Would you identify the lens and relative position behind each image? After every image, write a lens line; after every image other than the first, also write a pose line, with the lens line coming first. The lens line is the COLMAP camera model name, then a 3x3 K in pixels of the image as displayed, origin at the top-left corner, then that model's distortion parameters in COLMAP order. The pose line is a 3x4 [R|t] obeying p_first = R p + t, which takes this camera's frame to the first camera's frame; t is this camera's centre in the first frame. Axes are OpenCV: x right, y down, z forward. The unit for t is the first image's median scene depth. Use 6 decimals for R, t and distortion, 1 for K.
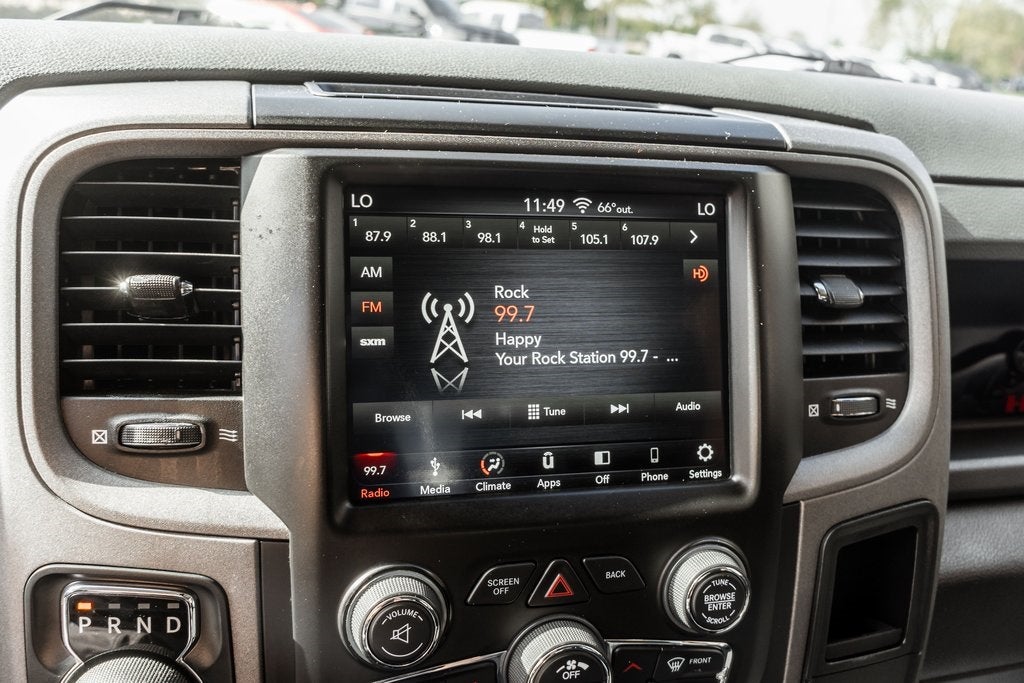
lens RADIAL K [[917.8, 0, 512.0], [0, 917.8, 341.5], [0, 0, 1]] dist [-0.014630, 0.017363]
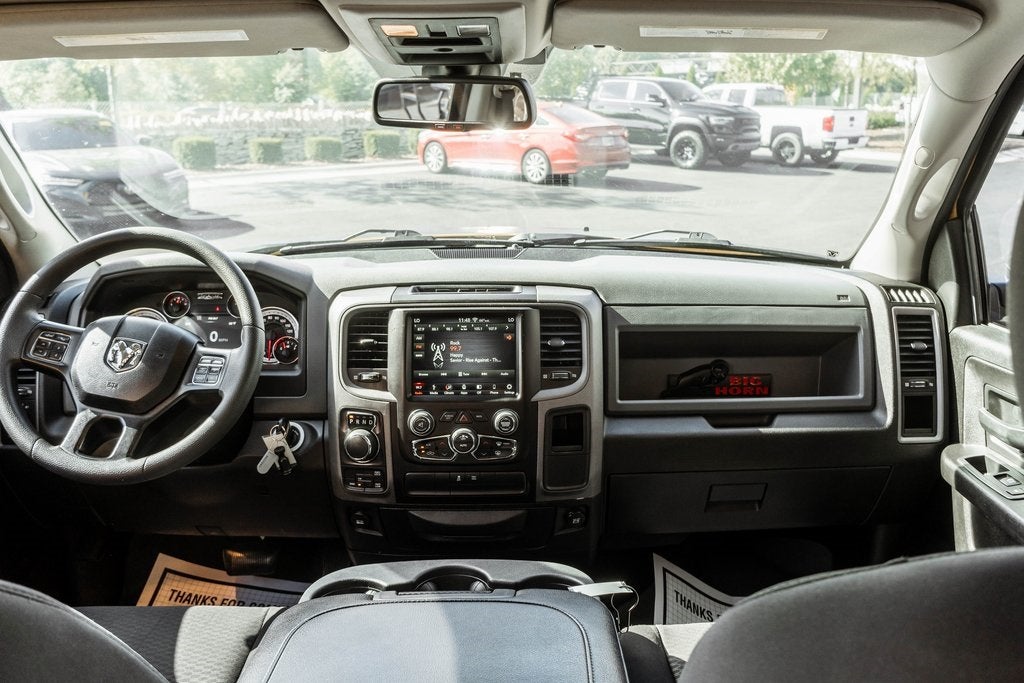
lens RADIAL K [[904.3, 0, 527.2], [0, 904.3, 335.7], [0, 0, 1]] dist [-0.021489, 0.003718]
pose [[0.965456, -0.011646, -0.260305, 1.288476], [-0.008836, 0.996963, -0.077376, 0.208203], [0.260415, 0.077003, 0.962421, -2.594929]]
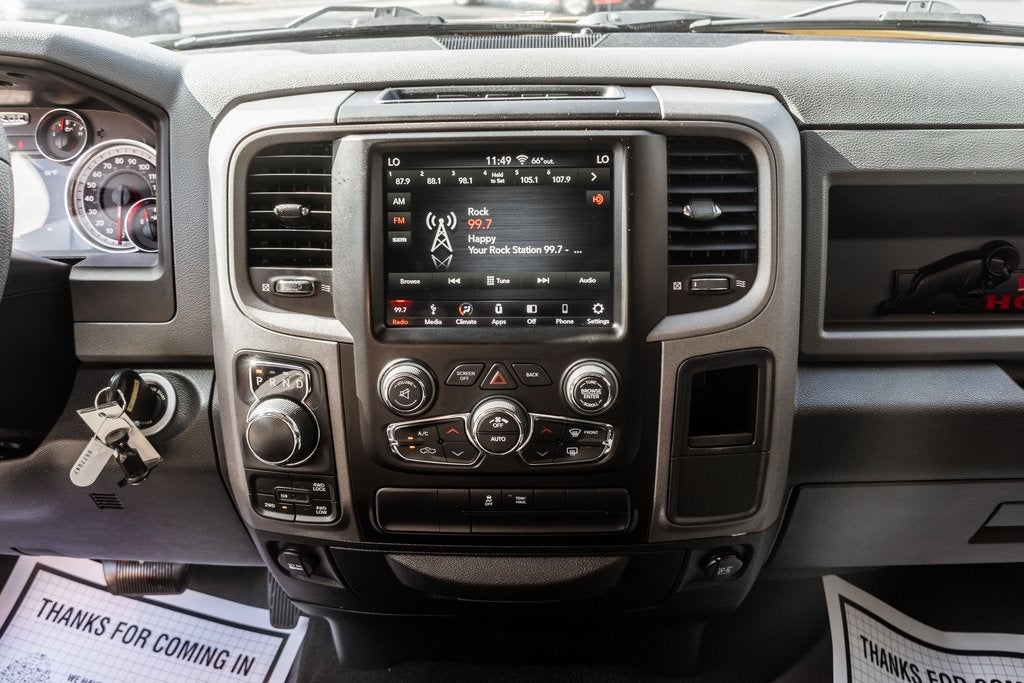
lens RADIAL K [[930.0, 0, 512.0], [0, 930.0, 341.5], [0, 0, 1]] dist [-0.012502, 0.000842]
pose [[0.950865, 0.034266, -0.307705, 0.616170], [-0.008859, 0.996461, 0.083589, 0.043977], [0.309480, -0.076756, 0.947803, -0.678962]]
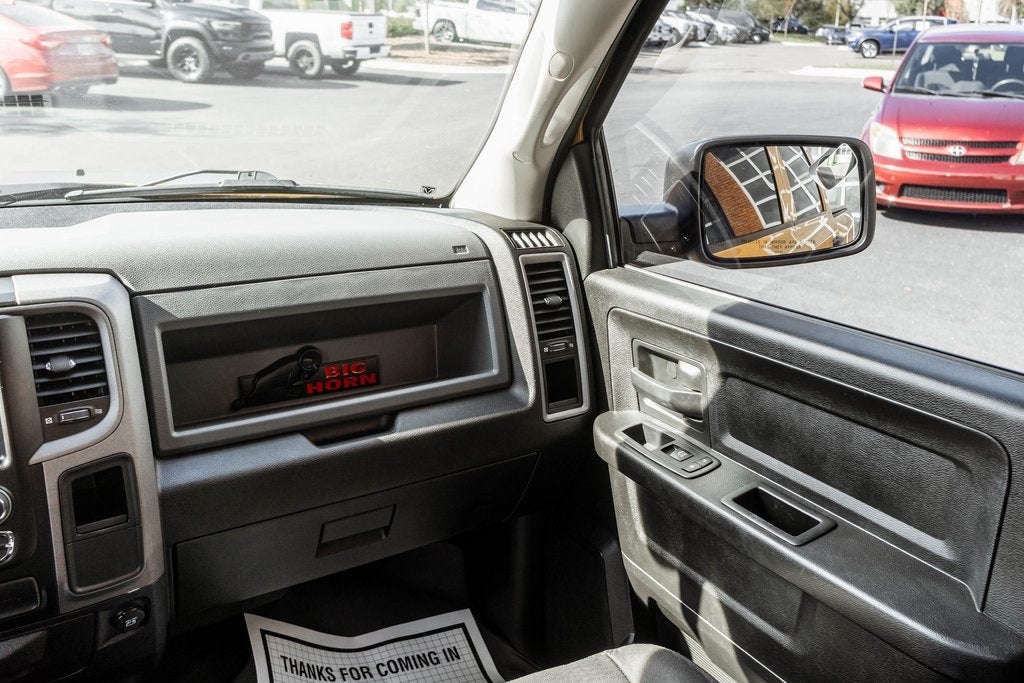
lens RADIAL K [[985.7, 0, 552.7], [0, 985.7, 322.3], [0, 0, 1]] dist [-0.003167, -0.006300]
pose [[0.963950, -0.127979, 0.233285, 1.081480], [0.129145, 0.991572, 0.010336, -0.030307], [-0.232641, 0.020165, 0.972354, -1.754649]]
